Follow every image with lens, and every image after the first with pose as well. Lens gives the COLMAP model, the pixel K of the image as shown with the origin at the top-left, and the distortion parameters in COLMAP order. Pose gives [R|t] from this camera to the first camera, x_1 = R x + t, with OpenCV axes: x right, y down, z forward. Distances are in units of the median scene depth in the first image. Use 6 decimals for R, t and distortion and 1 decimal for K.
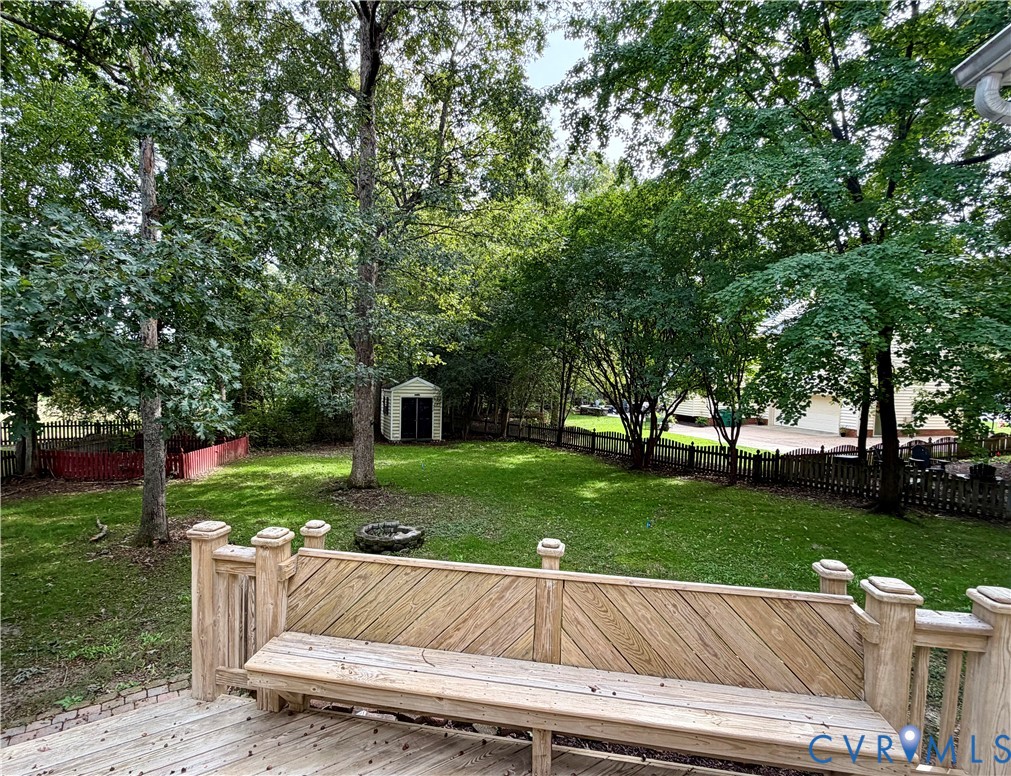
lens RADIAL K [[486.8, 0, 504.4], [0, 486.8, 403.1], [0, 0, 1]] dist [0.000240, -0.000062]
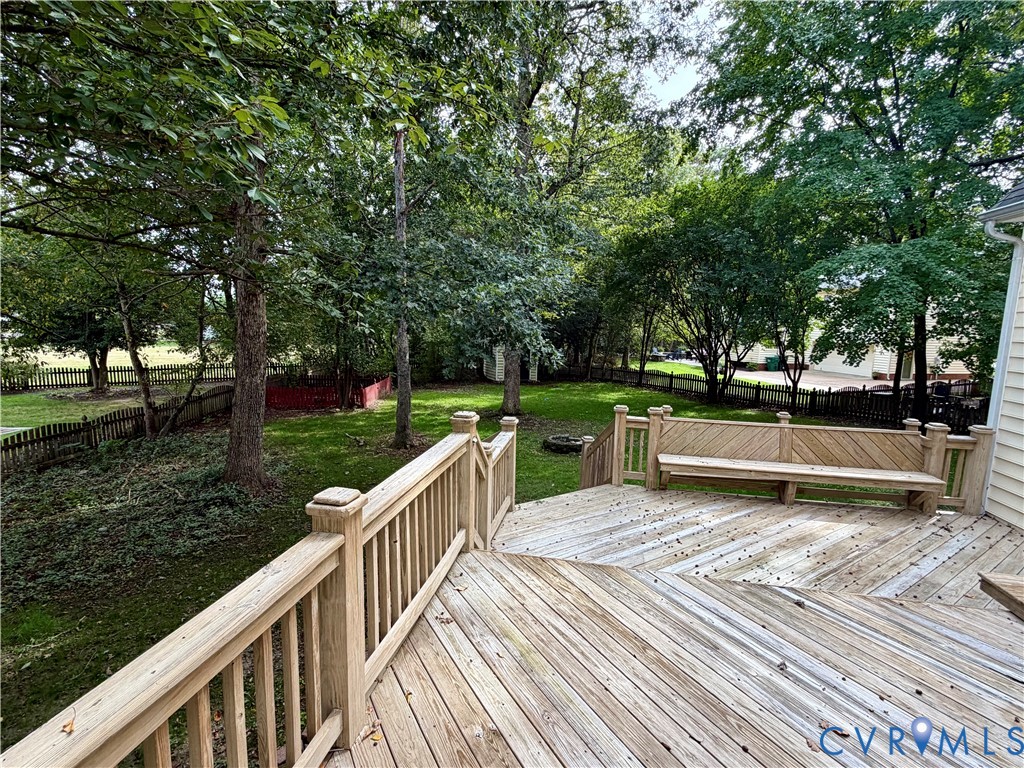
lens RADIAL K [[496.7, 0, 512.0], [0, 496.7, 384.0], [0, 0, 1]] dist [0.000933, -0.000133]
pose [[0.999990, 0.004473, -0.000724, -0.345530], [-0.004413, 0.997604, 0.069040, 0.000141], [0.001032, -0.069036, 0.997614, -0.380521]]
